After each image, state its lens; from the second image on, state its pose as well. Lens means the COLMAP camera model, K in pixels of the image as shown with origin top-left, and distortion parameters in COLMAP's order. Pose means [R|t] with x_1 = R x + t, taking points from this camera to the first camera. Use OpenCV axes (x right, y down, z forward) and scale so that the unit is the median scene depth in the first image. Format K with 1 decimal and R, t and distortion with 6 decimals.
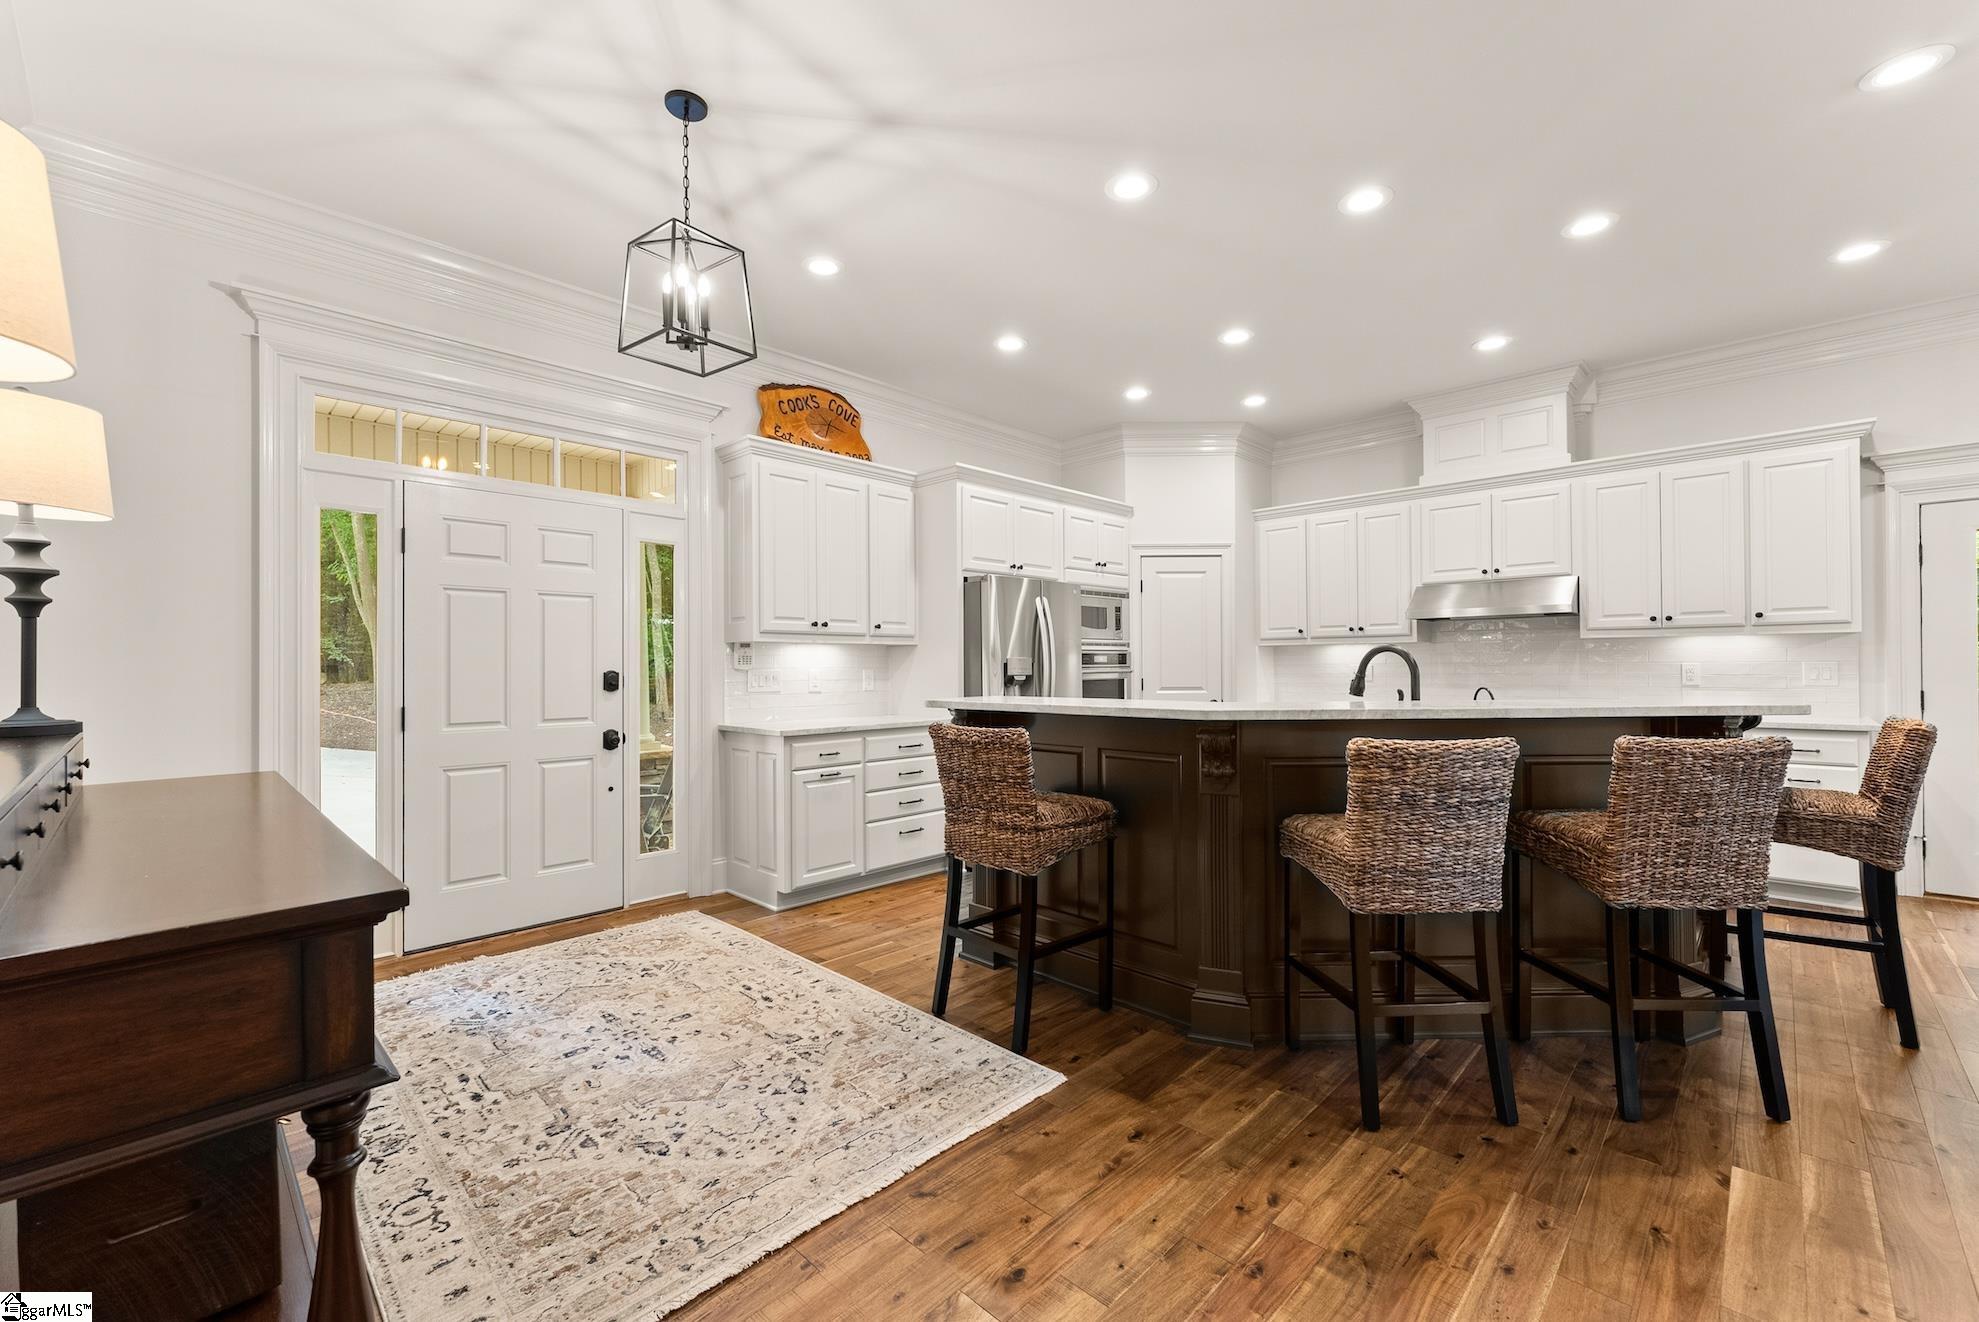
lens RADIAL K [[805.5, 0, 989.5], [0, 805.5, 661.0], [0, 0, 1]] dist [0.000575, 0.000069]
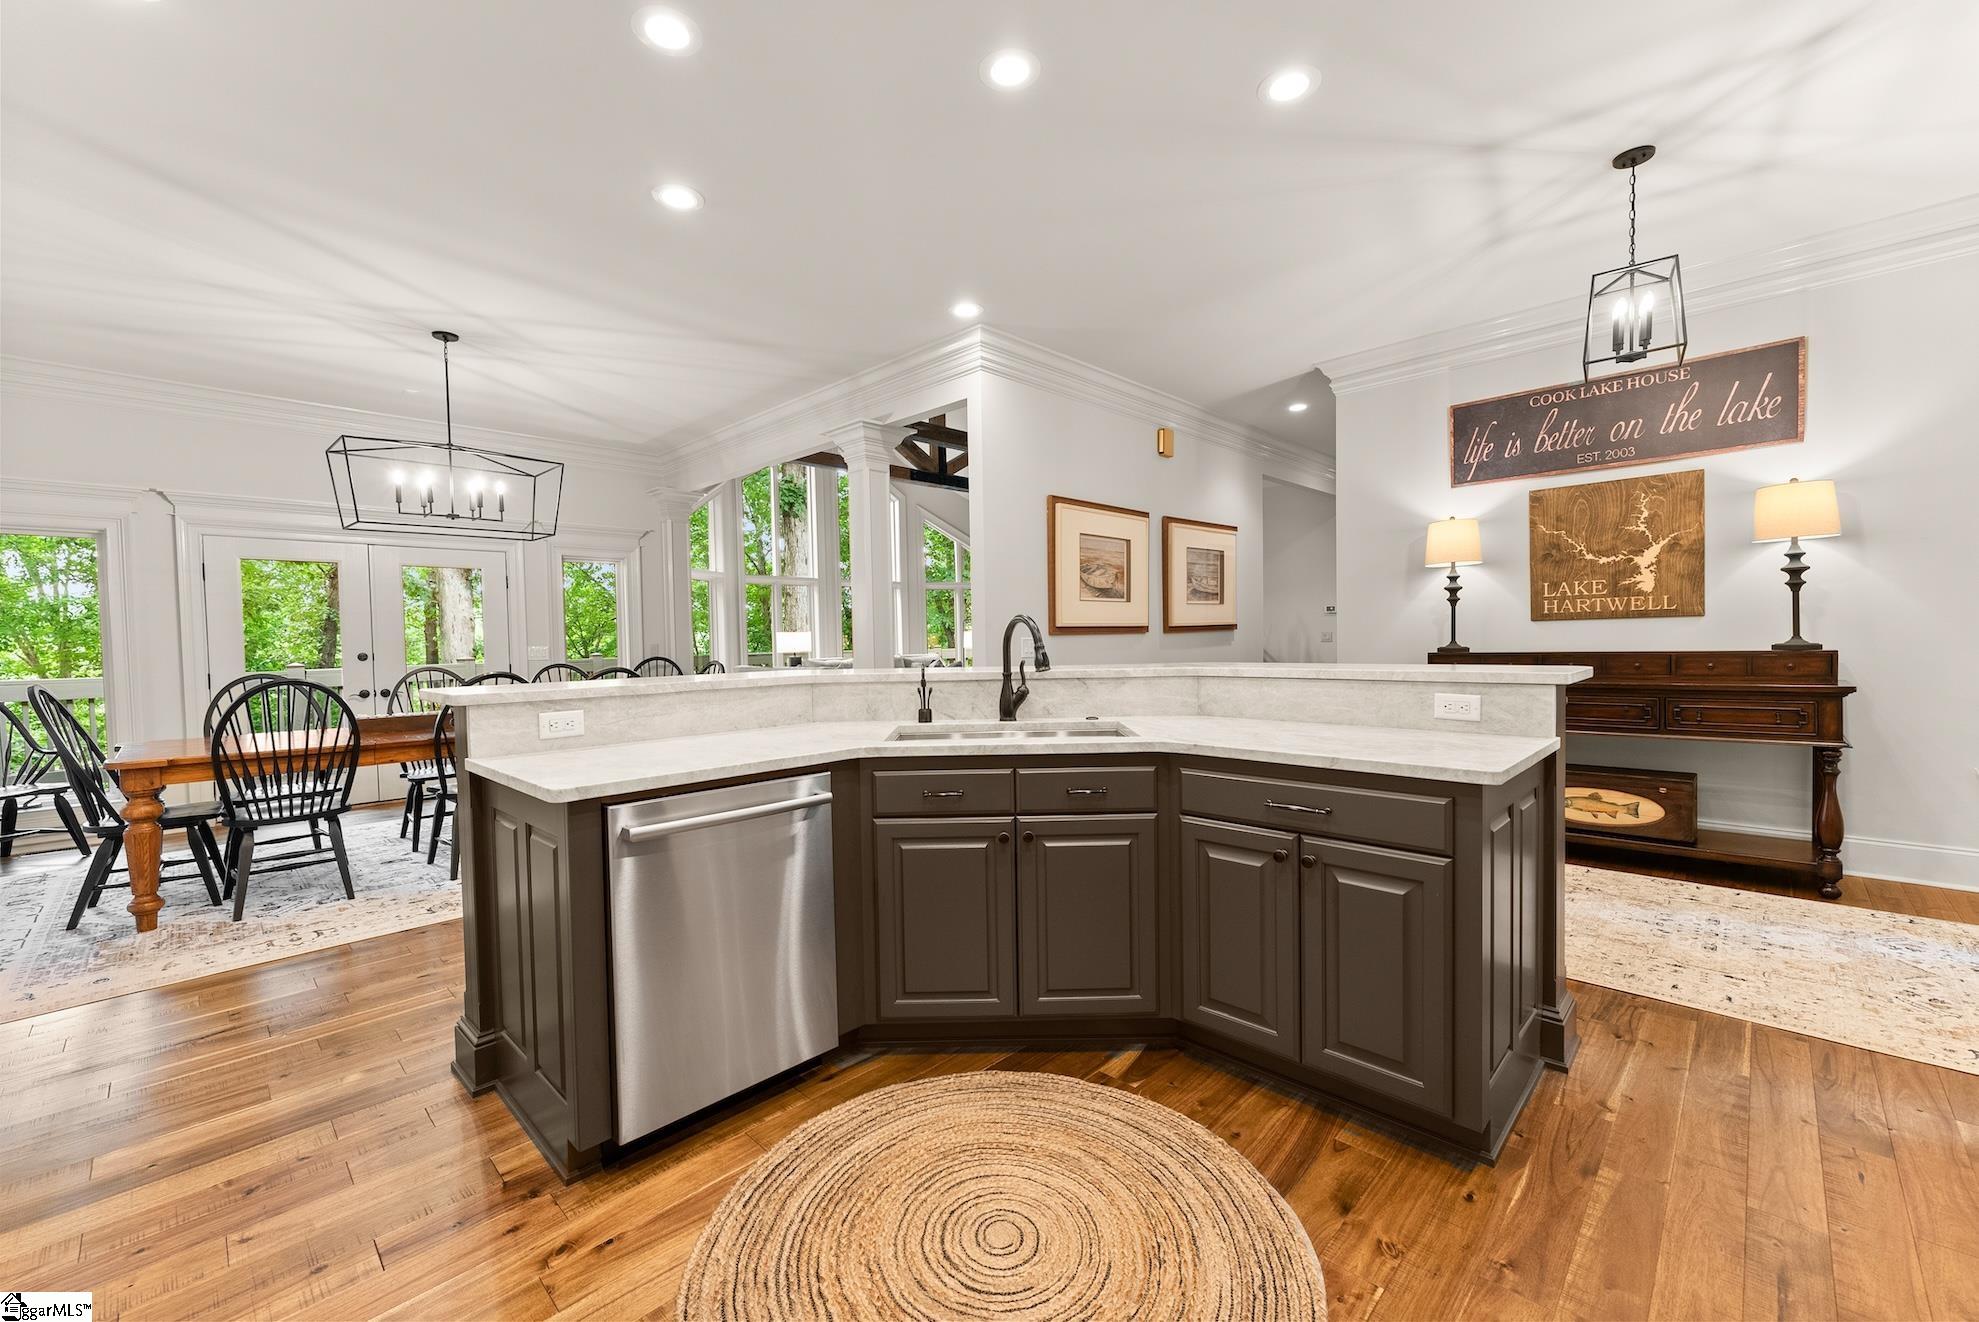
lens RADIAL K [[794.6, 0, 983.1], [0, 794.6, 656.6], [0, 0, 1]] dist [0.001256, 0.000171]
pose [[-0.999638, 0.026653, 0.003714, 0.662810], [0.026730, 0.999389, 0.022508, 0.007552], [-0.003112, 0.022599, -0.999740, 2.385043]]
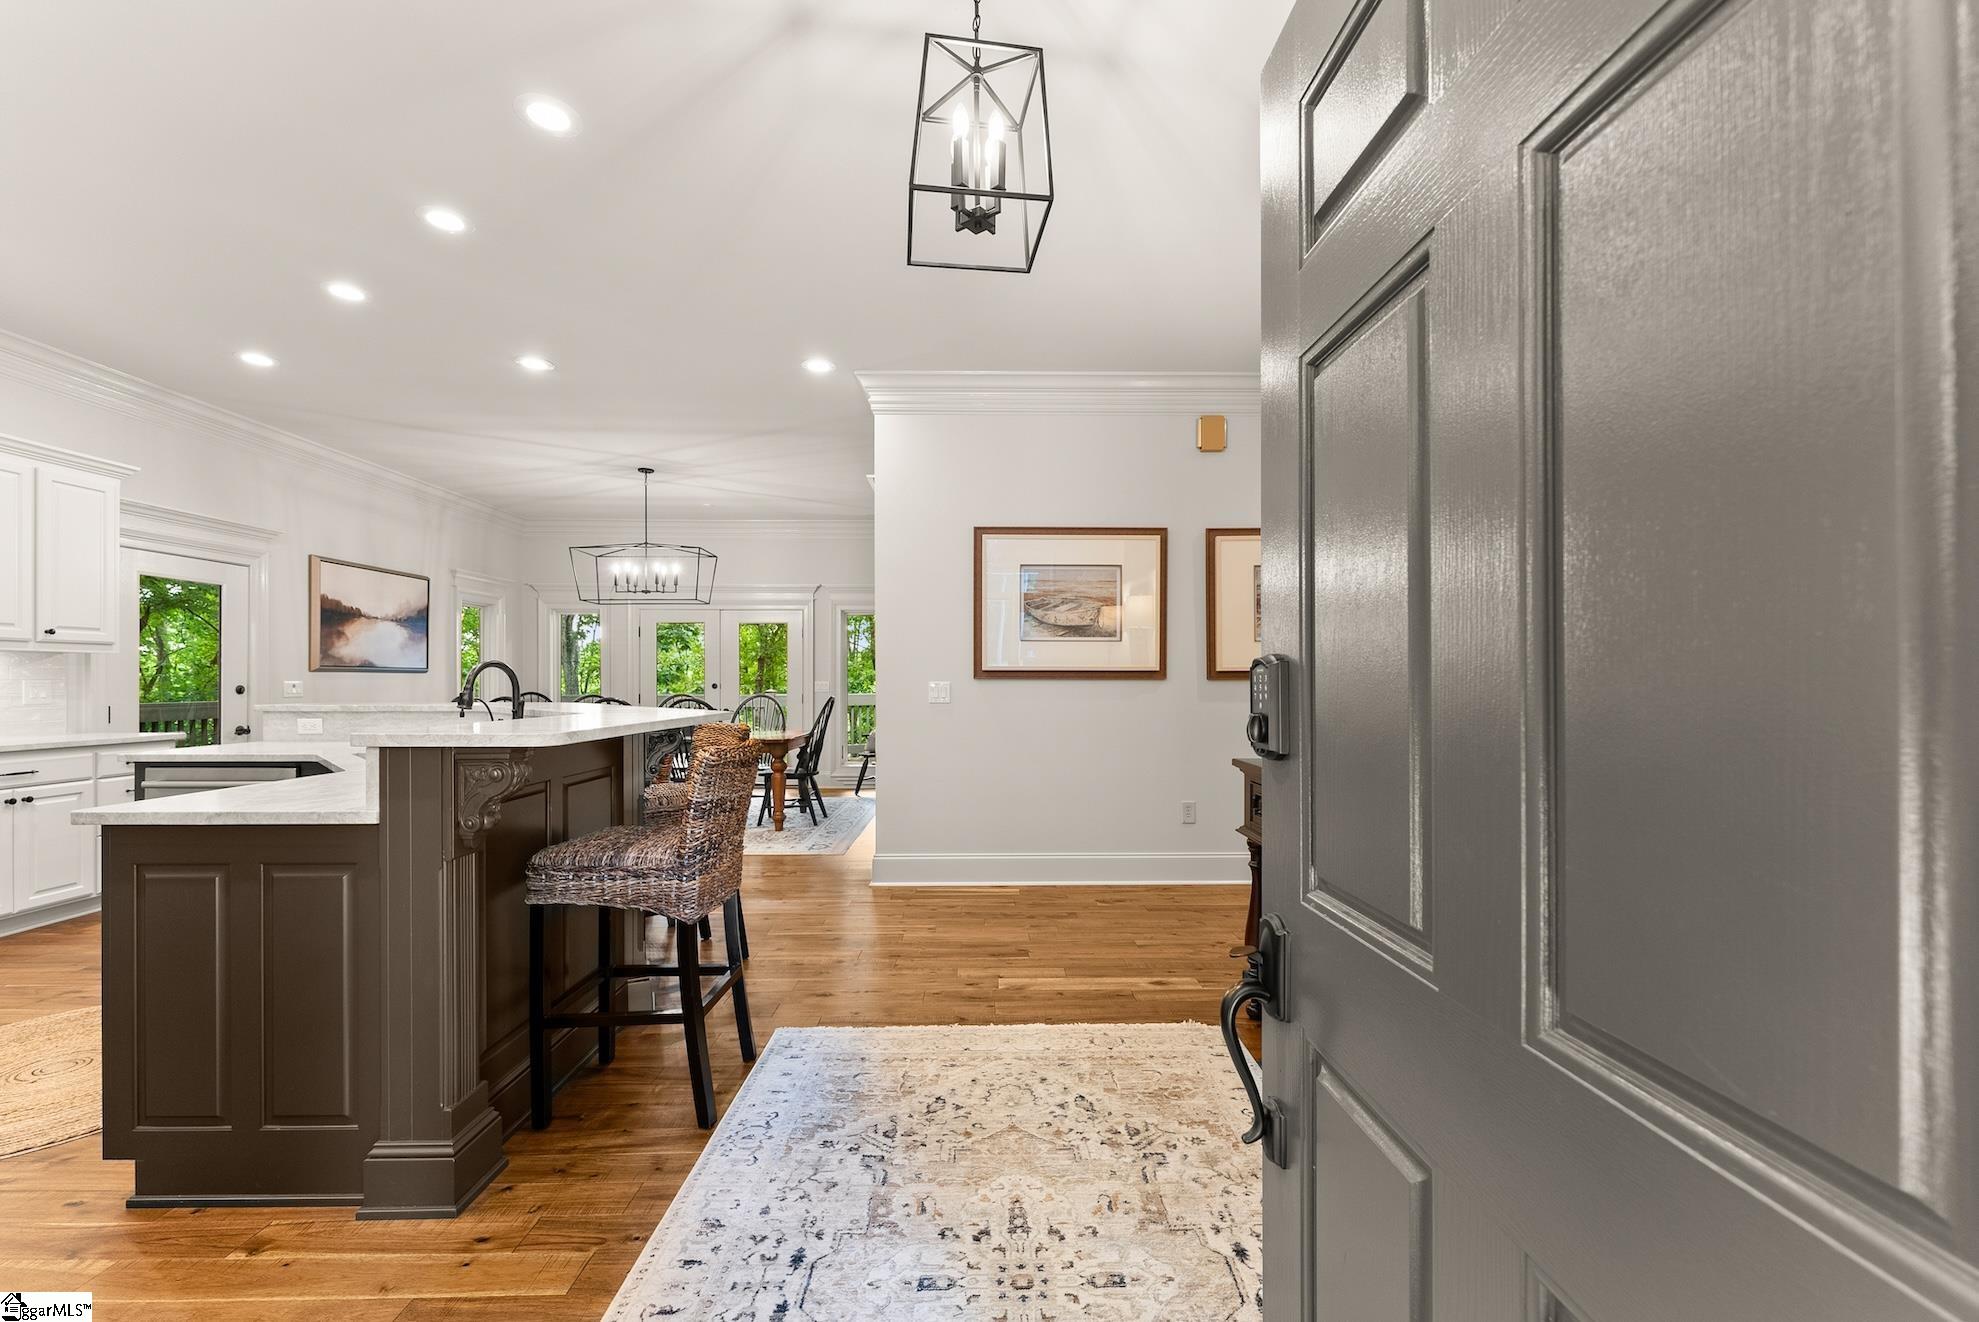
lens RADIAL K [[801.9, 0, 996.0], [0, 801.9, 676.3], [0, 0, 1]] dist [0.001347, 0.000201]
pose [[-0.708391, 0.011650, 0.705724, -0.952857], [0.002567, 0.999900, -0.013930, 0.022706], [-0.705815, -0.008056, -0.708350, 1.598625]]
